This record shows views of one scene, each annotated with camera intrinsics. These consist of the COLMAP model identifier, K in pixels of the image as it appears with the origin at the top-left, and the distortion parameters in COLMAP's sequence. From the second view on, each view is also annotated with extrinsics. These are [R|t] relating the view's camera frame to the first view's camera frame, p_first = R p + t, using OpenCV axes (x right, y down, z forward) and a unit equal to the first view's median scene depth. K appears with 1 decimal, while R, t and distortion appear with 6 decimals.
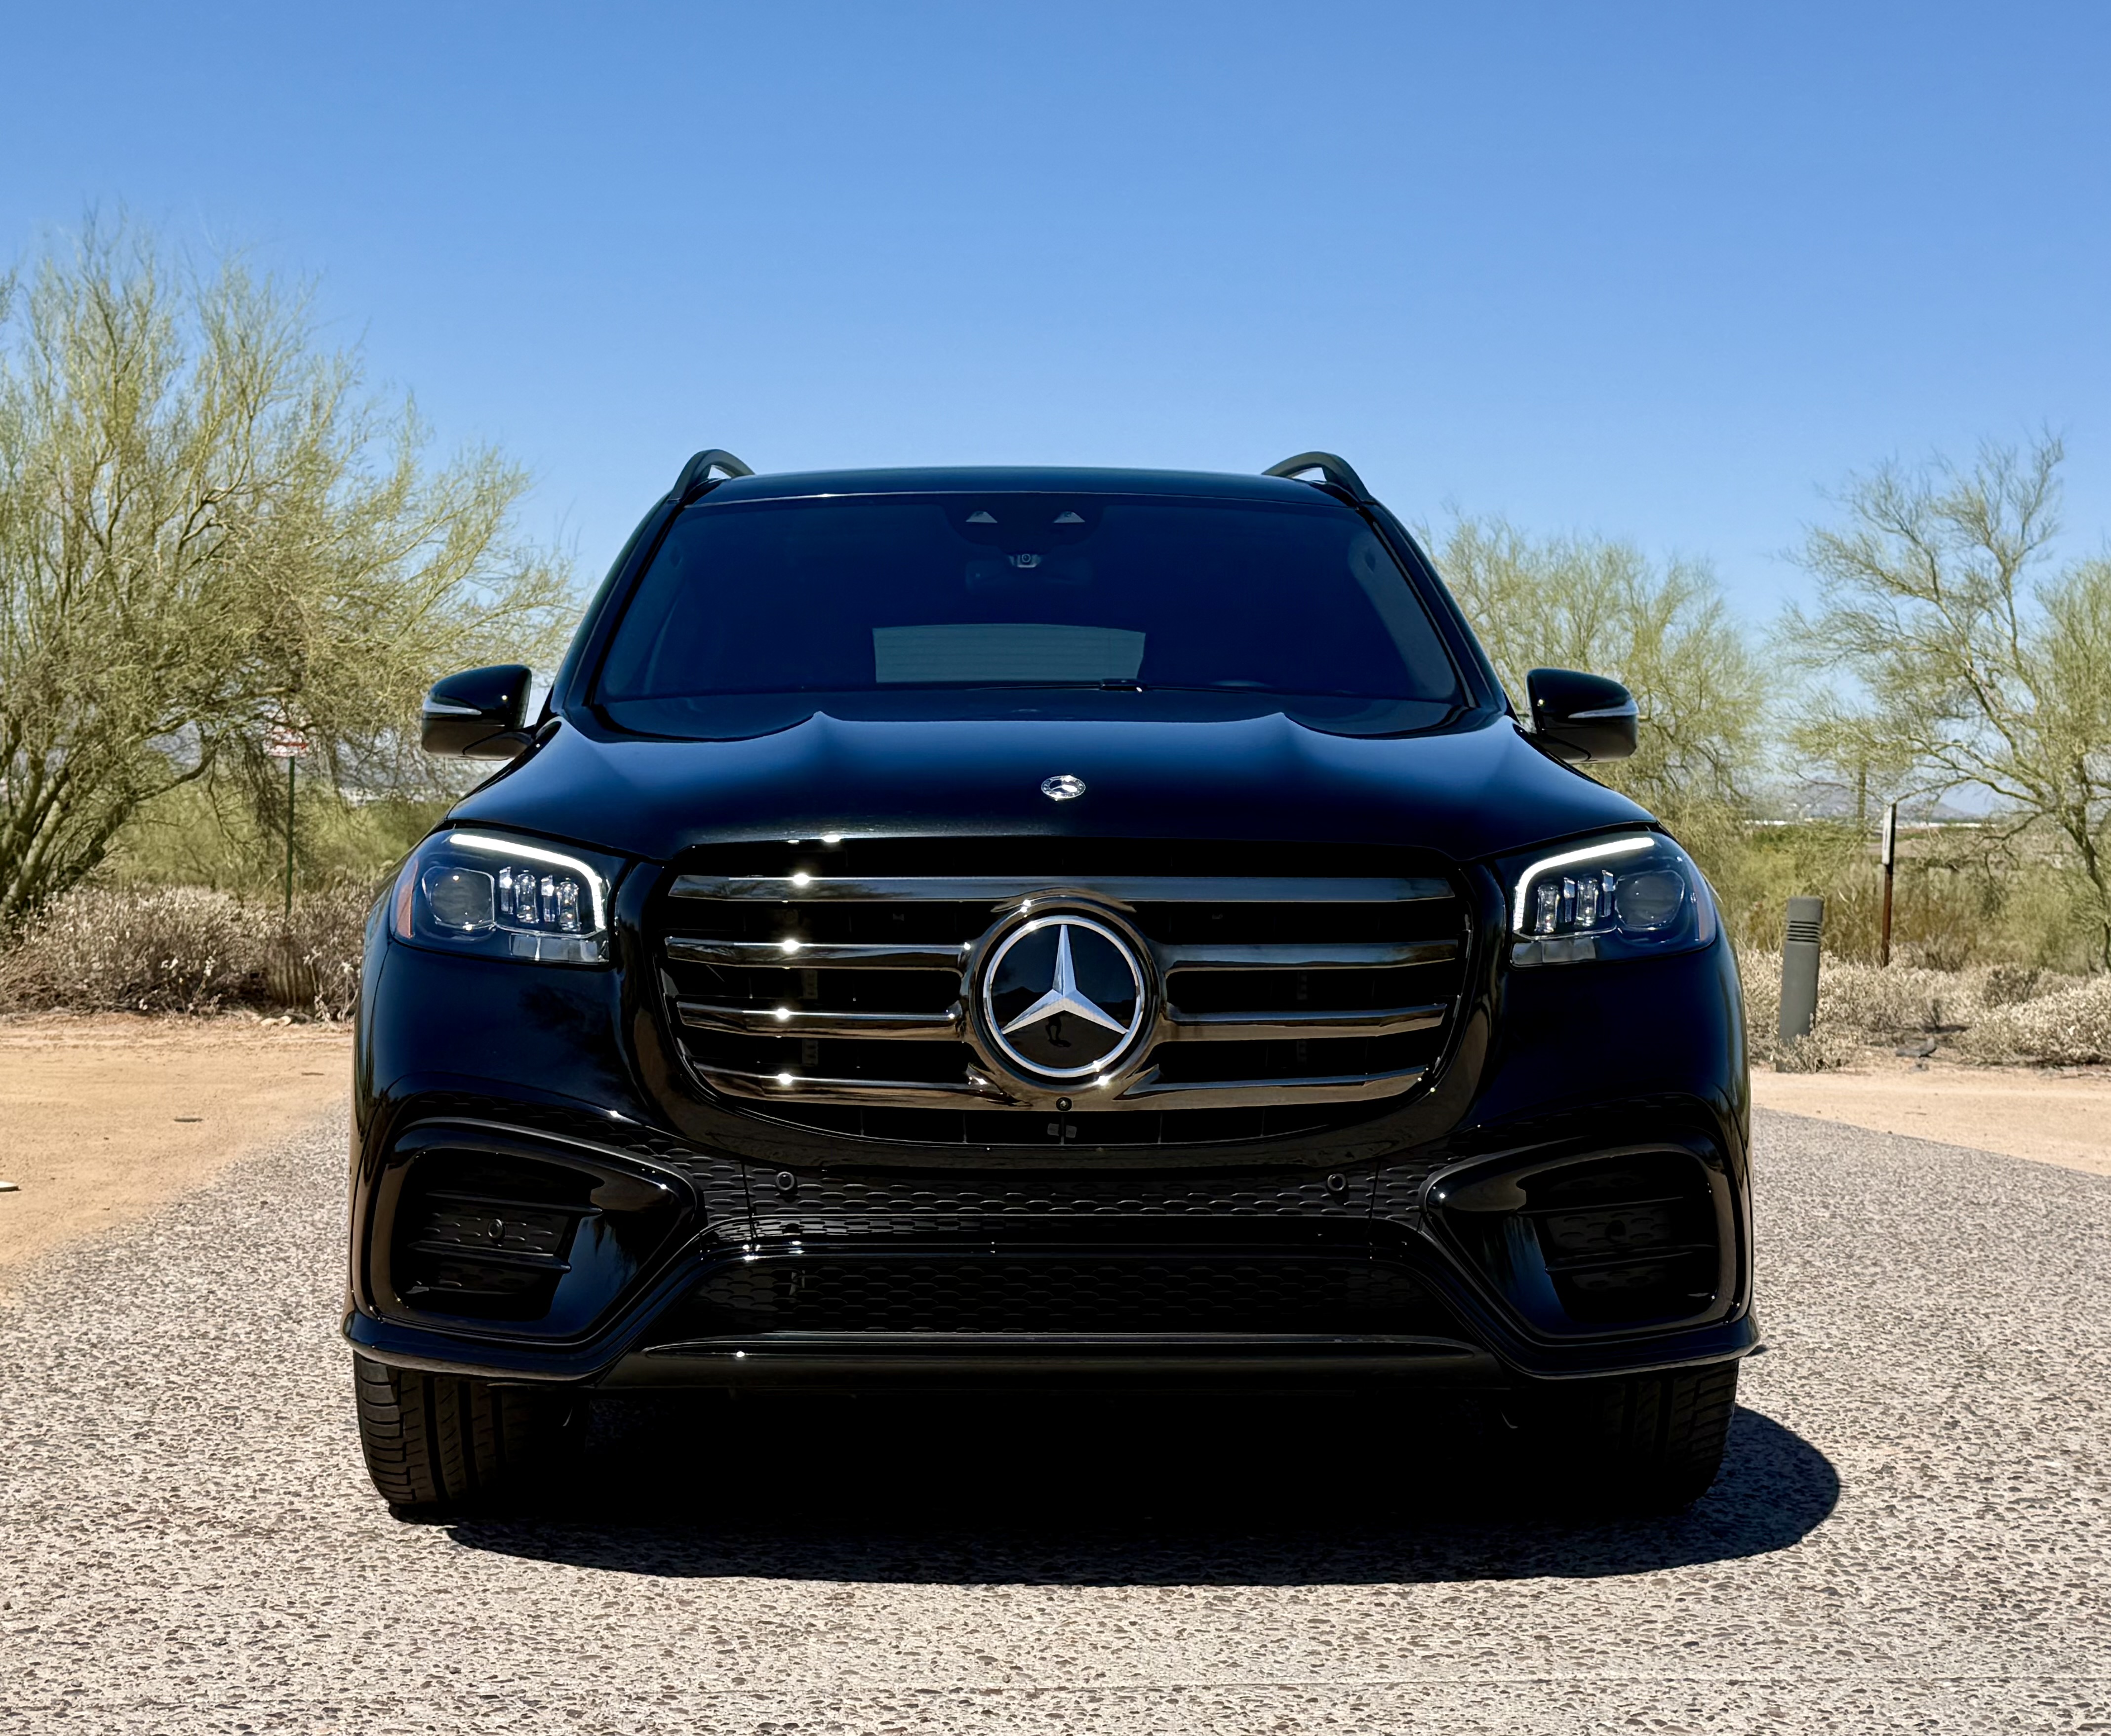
lens RADIAL K [[3435.1, 0, 1052.3], [0, 3435.1, 983.9], [0, 0, 1]] dist [0.144883, 0.050875]
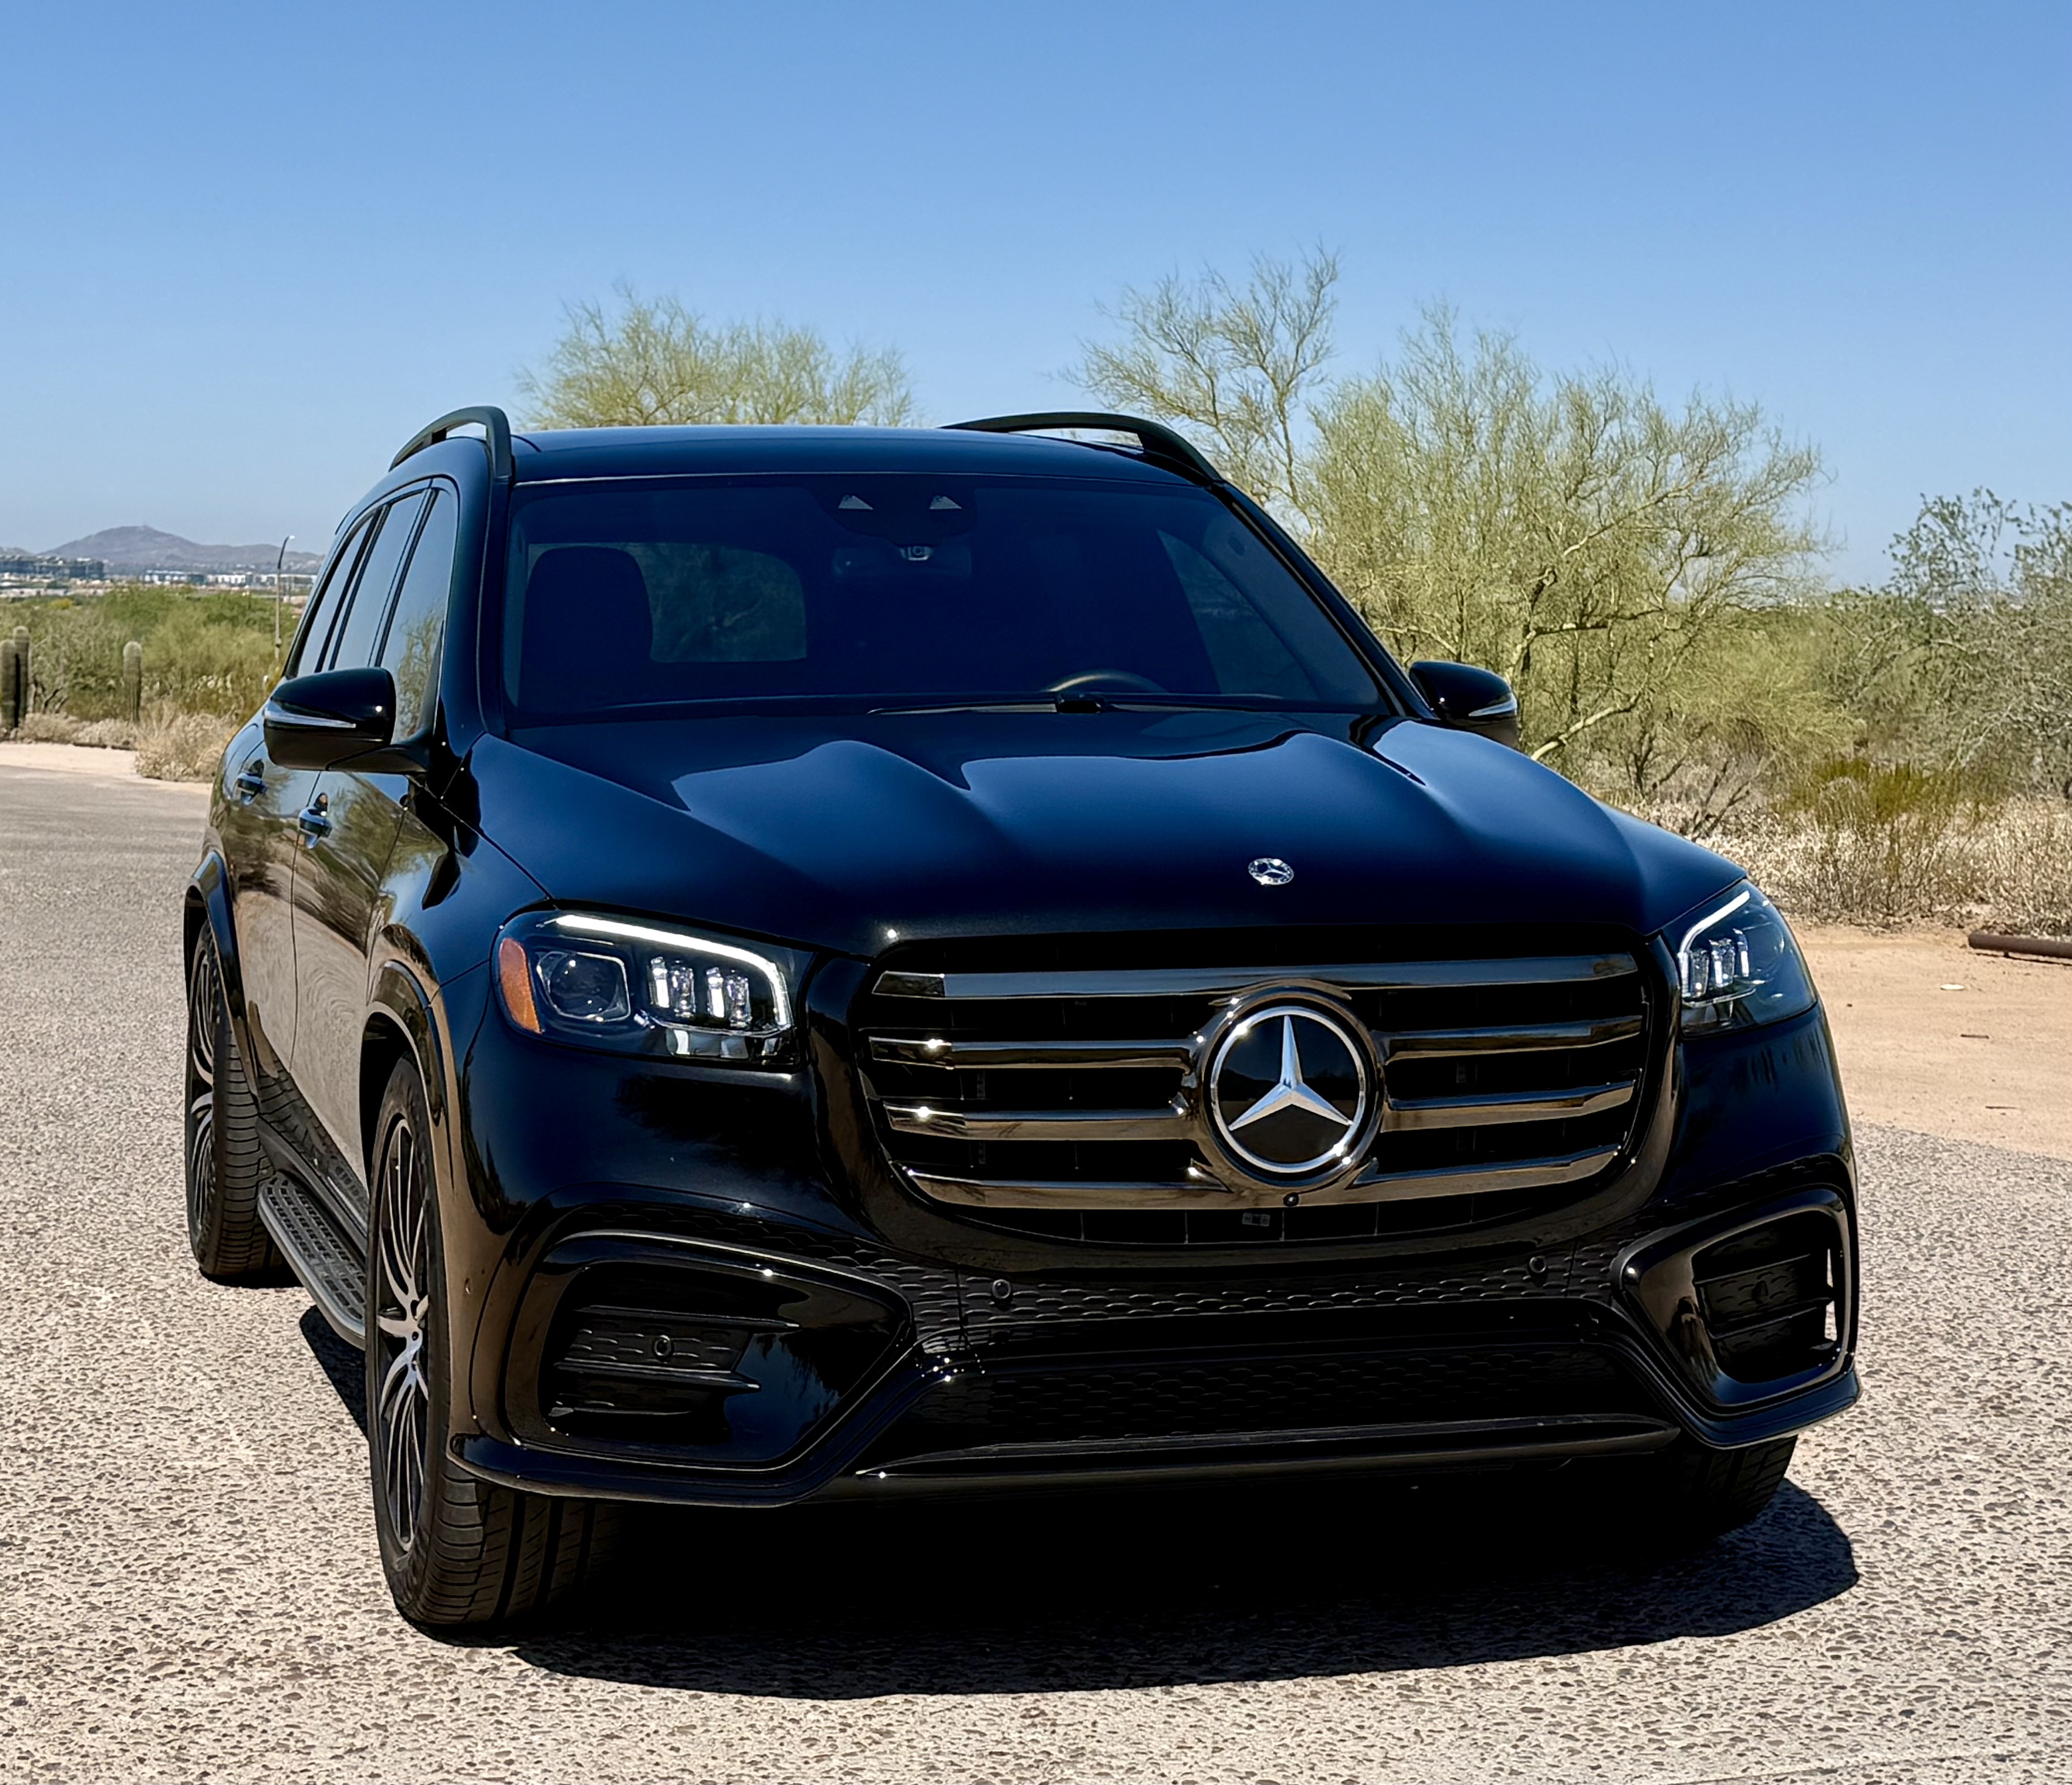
lens RADIAL K [[3795.3, 0, 989.9], [0, 3795.3, 846.3], [0, 0, 1]] dist [0.125168, 0.041047]
pose [[0.971397, -0.019667, 0.236644, -0.249701], [0.015734, 0.999705, 0.018500, -0.064995], [-0.236938, -0.014248, 0.971420, -0.019315]]
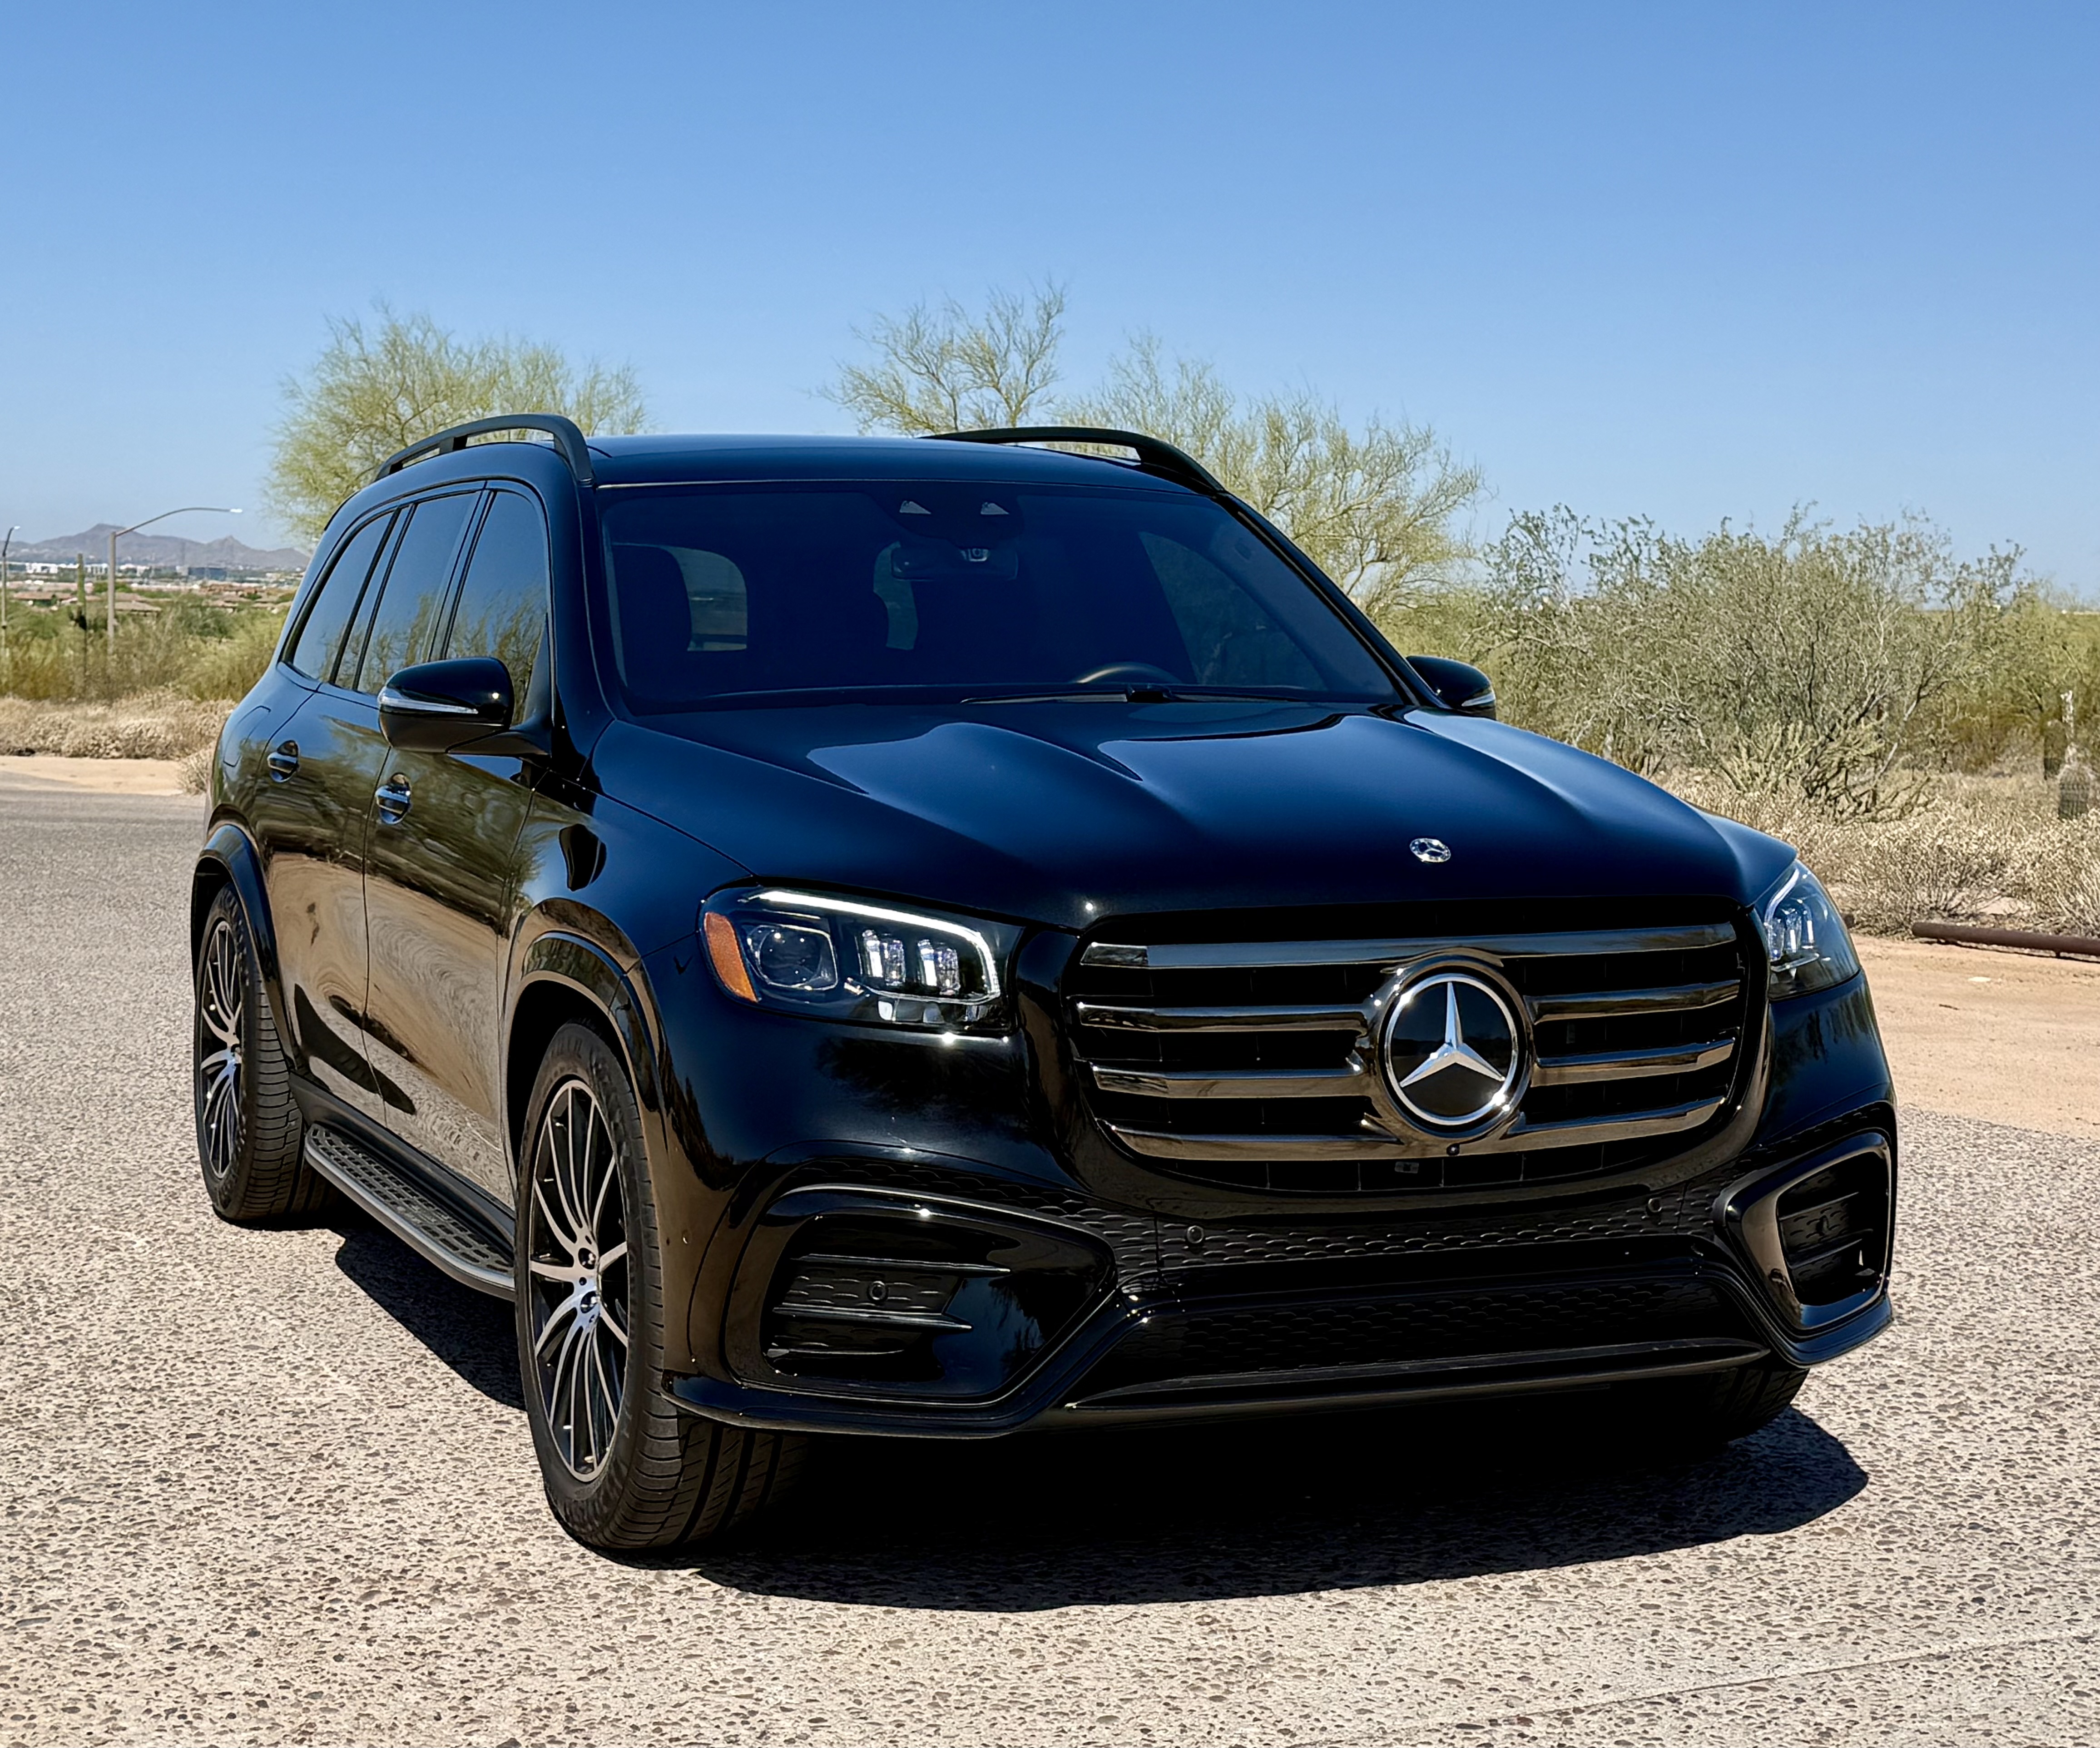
lens RADIAL K [[3360.6, 0, 1050.0], [0, 3360.6, 874.0], [0, 0, 1]] dist [0.135381, -0.031486]
pose [[0.938597, -0.025322, 0.344086, -0.354775], [0.012938, 0.999185, 0.038240, -0.069364], [-0.344774, -0.031440, 0.938159, 0.046983]]
